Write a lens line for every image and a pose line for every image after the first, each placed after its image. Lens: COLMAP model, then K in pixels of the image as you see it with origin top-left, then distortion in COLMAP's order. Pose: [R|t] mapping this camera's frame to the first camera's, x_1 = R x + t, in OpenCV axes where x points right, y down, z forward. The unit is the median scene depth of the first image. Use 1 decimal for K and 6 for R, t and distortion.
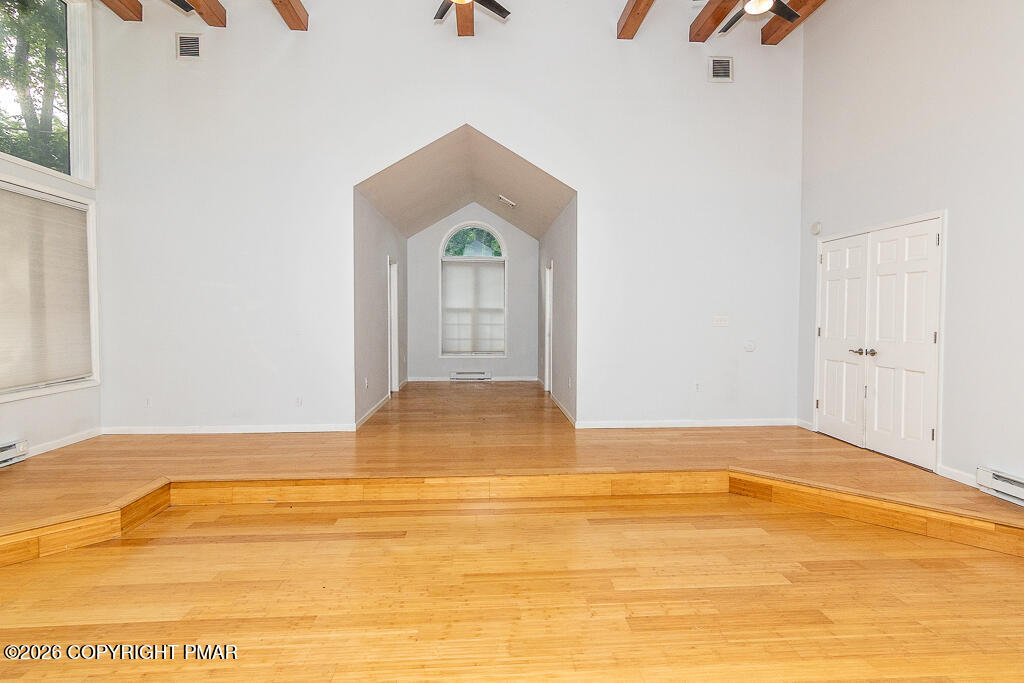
lens RADIAL K [[558.3, 0, 512.7], [0, 558.3, 332.4], [0, 0, 1]] dist [0.000574, 0.001077]
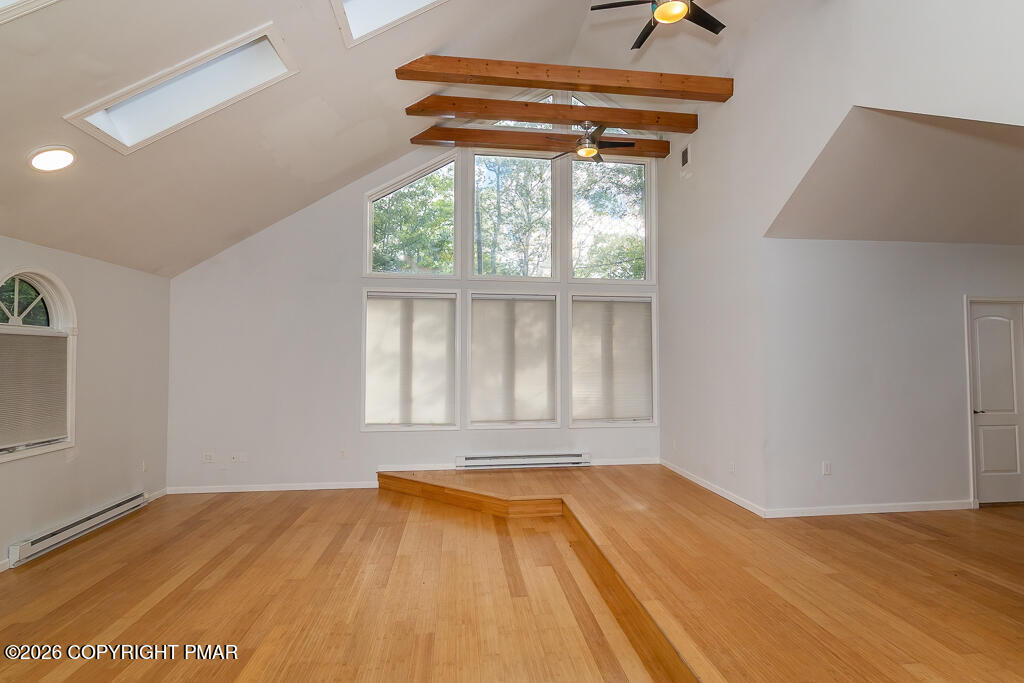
lens RADIAL K [[526.9, 0, 536.5], [0, 526.9, 339.2], [0, 0, 1]] dist [0.003341, 0.001096]
pose [[0.059978, -0.037776, -0.997485, 0.632429], [-0.030541, 0.998746, -0.039660, -0.069626], [0.997732, 0.032843, 0.058750, 0.733321]]
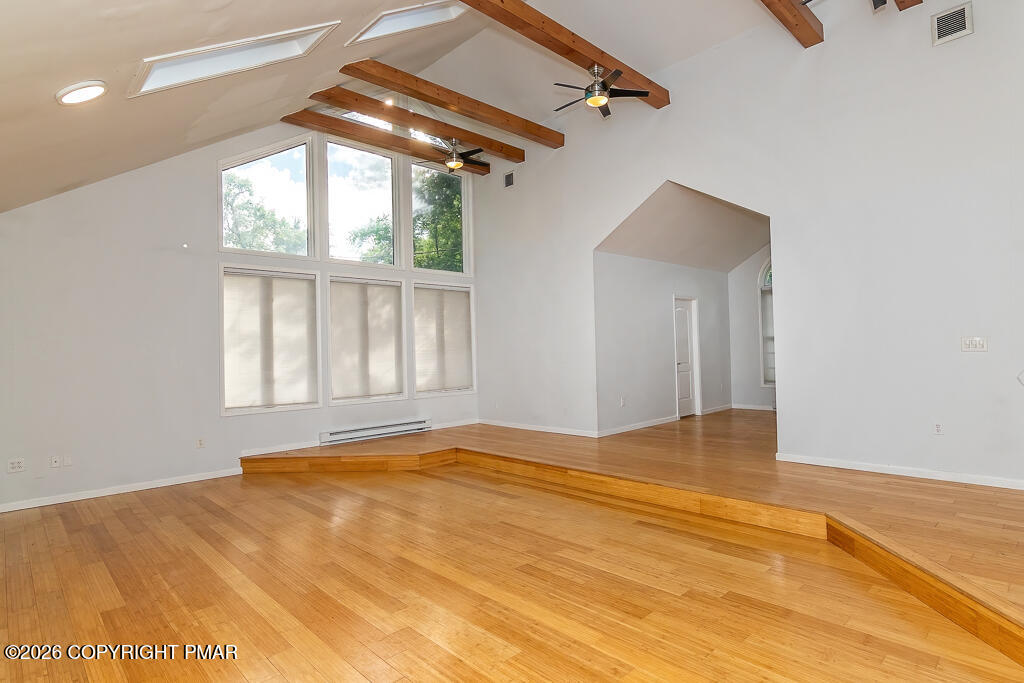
lens RADIAL K [[543.4, 0, 507.6], [0, 543.4, 344.0], [0, 0, 1]] dist [0.001447, 0.000145]
pose [[0.627290, -0.028106, -0.778278, 0.701730], [0.002695, 0.999421, -0.033920, 0.002373], [0.778781, 0.019180, 0.627002, 0.052041]]
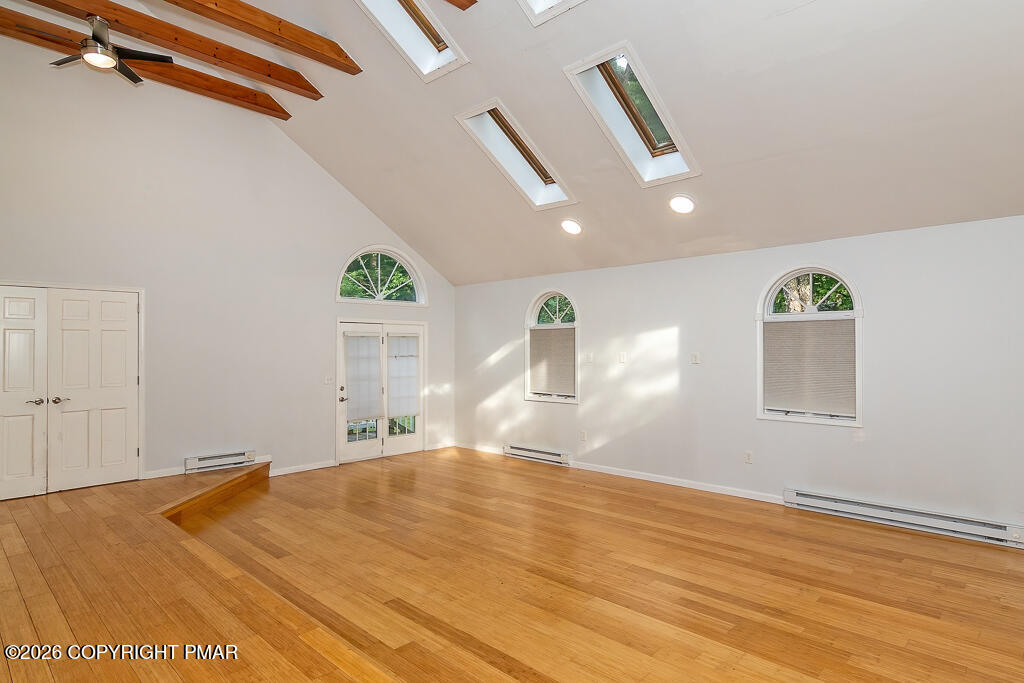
lens RADIAL K [[543.4, 0, 507.6], [0, 543.4, 344.0], [0, 0, 1]] dist [0.001447, 0.000145]
pose [[-0.659414, 0.005920, 0.751757, -0.804708], [0.027296, 0.999498, 0.016072, -0.073580], [-0.751284, 0.031118, -0.659245, 1.117179]]
